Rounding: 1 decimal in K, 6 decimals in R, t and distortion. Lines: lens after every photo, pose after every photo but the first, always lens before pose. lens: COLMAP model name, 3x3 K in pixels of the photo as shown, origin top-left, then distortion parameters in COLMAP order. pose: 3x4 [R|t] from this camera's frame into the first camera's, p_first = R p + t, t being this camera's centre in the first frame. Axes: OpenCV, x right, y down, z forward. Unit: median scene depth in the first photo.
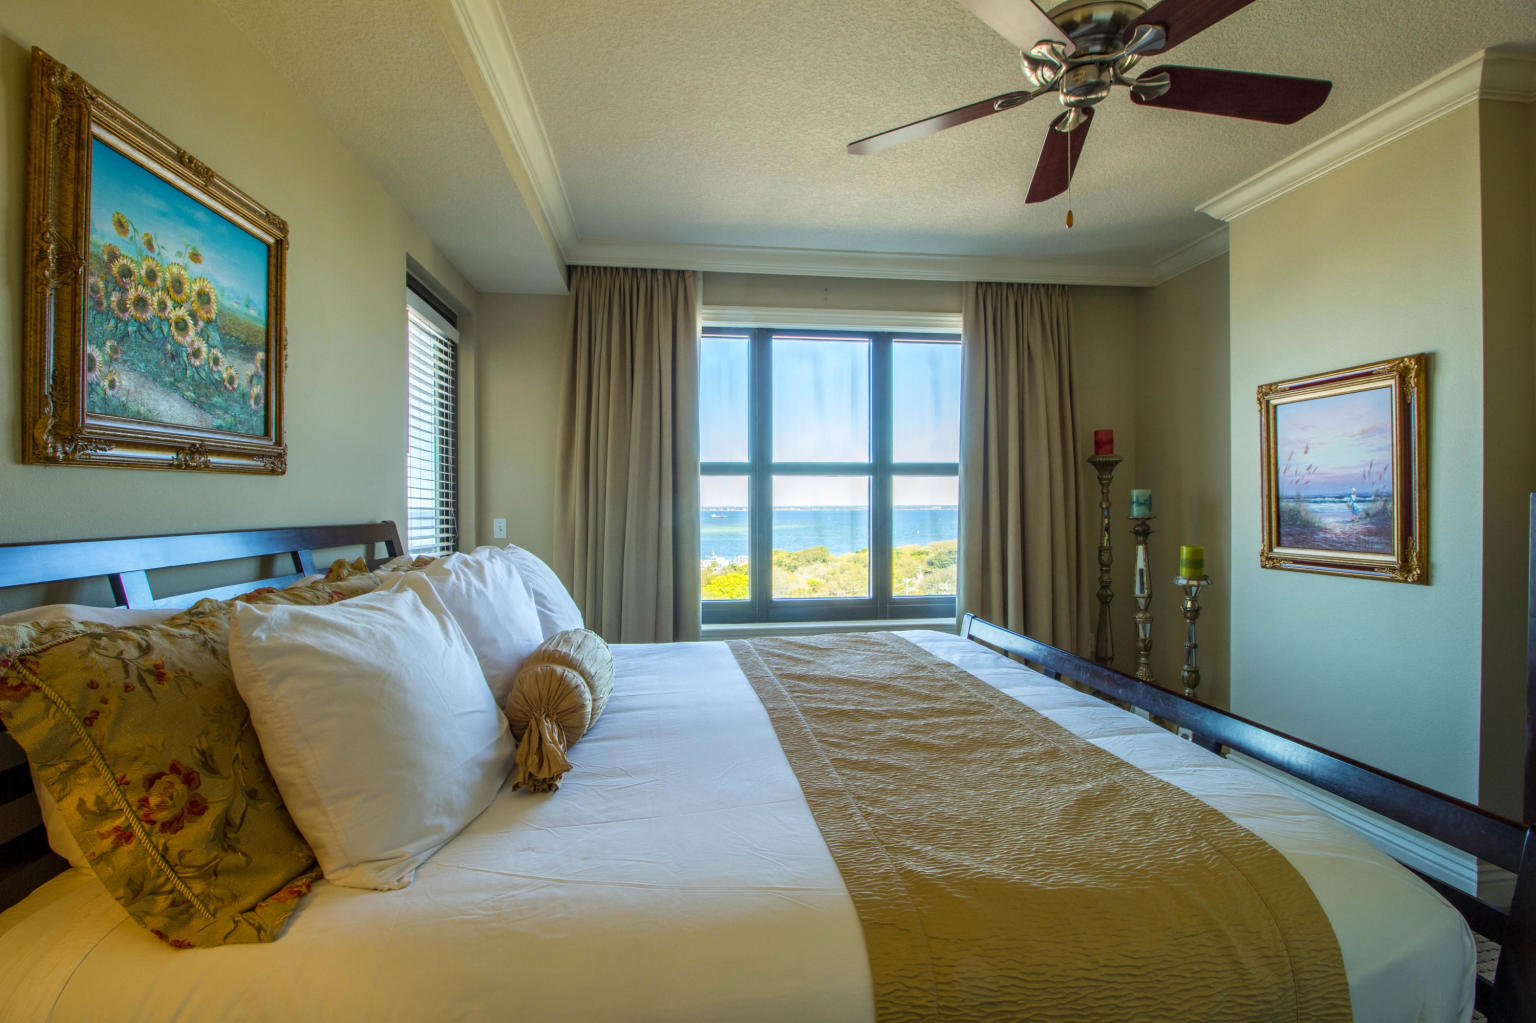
lens RADIAL K [[715.7, 0, 769.3], [0, 715.7, 509.3], [0, 0, 1]] dist [-0.003960, -0.009765]
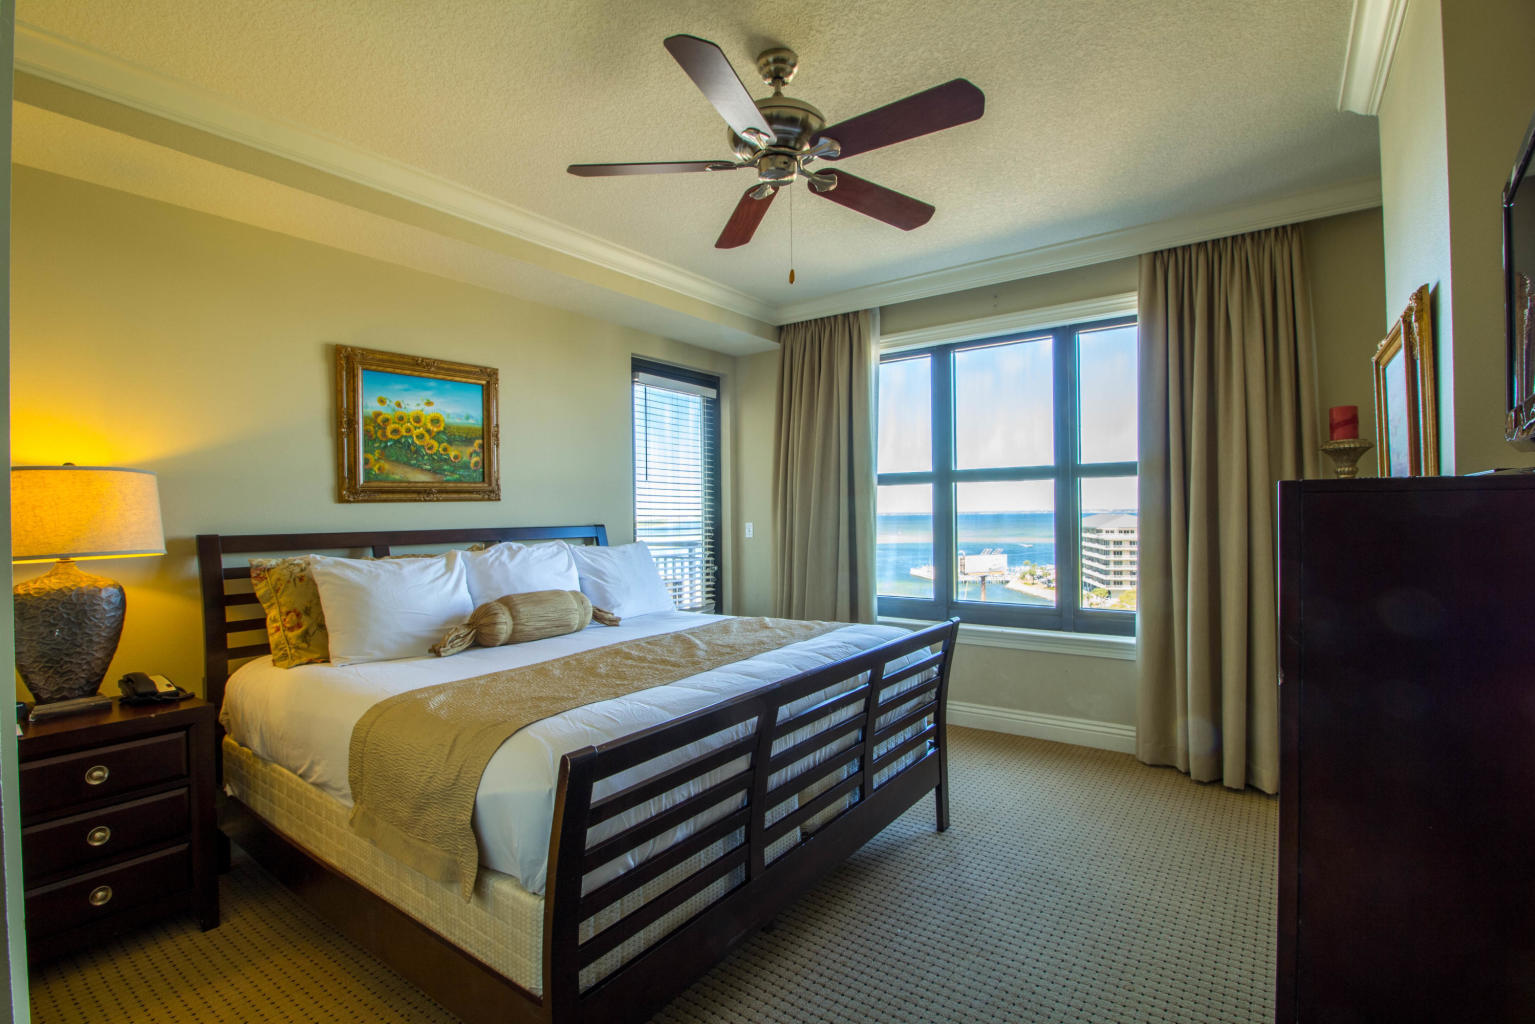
lens RADIAL K [[715.2, 0, 759.9], [0, 715.2, 507.9], [0, 0, 1]] dist [-0.003960, -0.009765]
pose [[0.725375, -0.011287, -0.688261, 0.572531], [0.008041, 0.999936, -0.007924, -0.003957], [0.688307, 0.000214, 0.725420, 0.042809]]
